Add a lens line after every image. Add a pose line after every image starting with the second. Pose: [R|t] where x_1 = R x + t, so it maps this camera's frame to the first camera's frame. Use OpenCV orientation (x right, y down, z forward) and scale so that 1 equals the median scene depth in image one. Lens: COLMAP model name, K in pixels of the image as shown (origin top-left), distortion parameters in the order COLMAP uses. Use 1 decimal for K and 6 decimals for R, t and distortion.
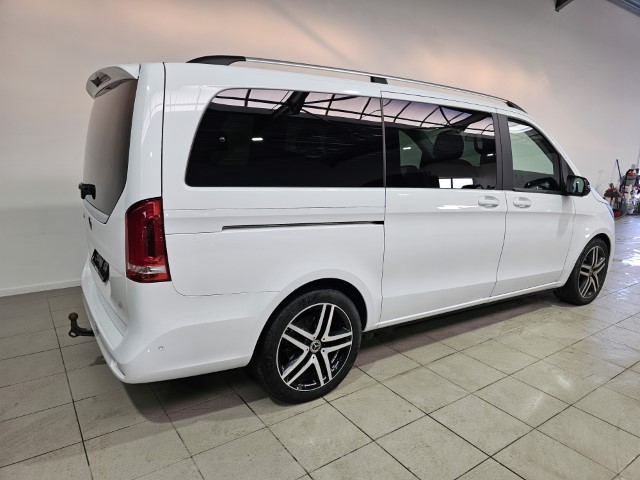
lens RADIAL K [[439.9, 0, 323.8], [0, 439.9, 235.9], [0, 0, 1]] dist [0.035512, -0.029879]
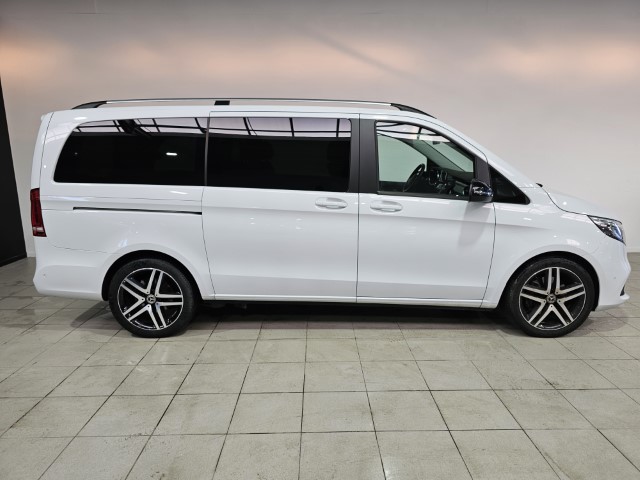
lens RADIAL K [[439.9, 0, 319.6], [0, 439.9, 238.6], [0, 0, 1]] dist [0.035512, -0.029879]
pose [[0.821240, 0.073133, -0.565877, 1.143164], [-0.085901, 0.996295, 0.004095, 0.007518], [0.564080, 0.045246, 0.824480, 0.130609]]
